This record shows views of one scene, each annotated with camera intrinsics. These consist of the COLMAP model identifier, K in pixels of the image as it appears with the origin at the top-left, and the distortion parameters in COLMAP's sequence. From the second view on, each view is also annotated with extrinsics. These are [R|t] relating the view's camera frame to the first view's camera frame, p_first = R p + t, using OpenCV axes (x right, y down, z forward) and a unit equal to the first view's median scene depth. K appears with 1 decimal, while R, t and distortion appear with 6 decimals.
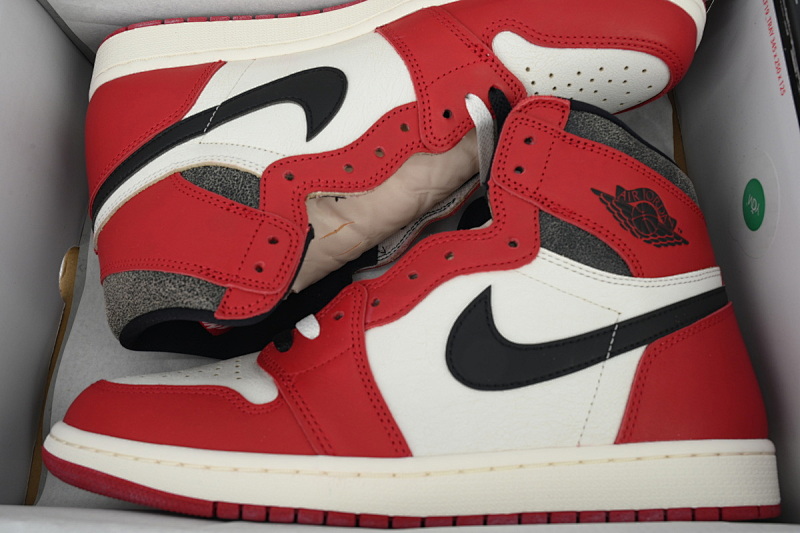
lens RADIAL K [[648.1, 0, 400.0], [0, 648.1, 266.5], [0, 0, 1]] dist [0.001003, -0.000307]
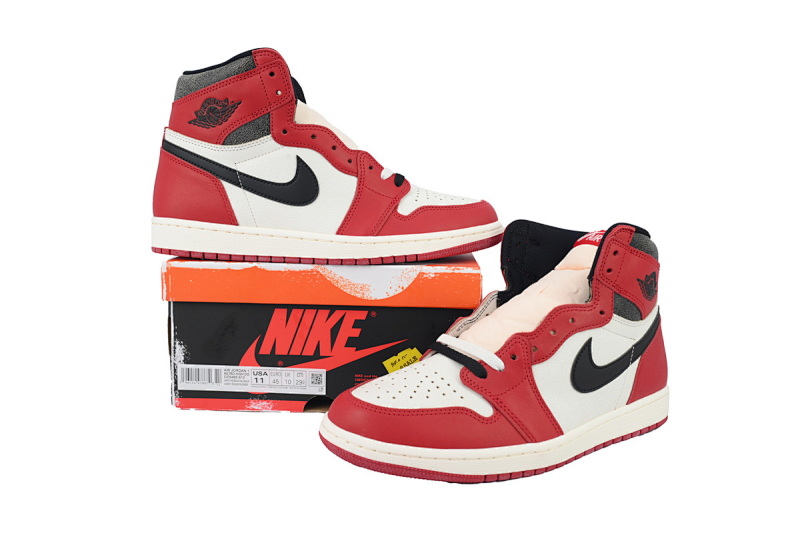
lens RADIAL K [[648.1, 0, 400.0], [0, 648.1, 266.5], [0, 0, 1]] dist [0.001003, -0.000307]
pose [[0.890316, -0.054272, 0.452097, -1.159625], [-0.113521, 0.935065, 0.335806, -0.710289], [-0.440965, -0.350296, 0.826343, -0.212331]]
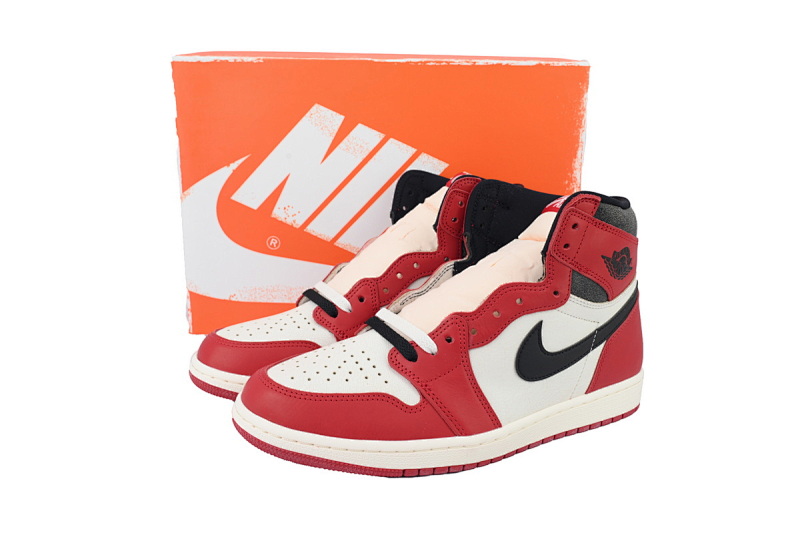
lens RADIAL K [[648.1, 0, 400.0], [0, 648.1, 266.5], [0, 0, 1]] dist [0.001003, -0.000307]
pose [[0.921814, -0.057849, 0.383292, -0.801723], [-0.120723, 0.896781, 0.425687, -0.736877], [-0.368355, -0.438676, 0.819682, -0.145450]]
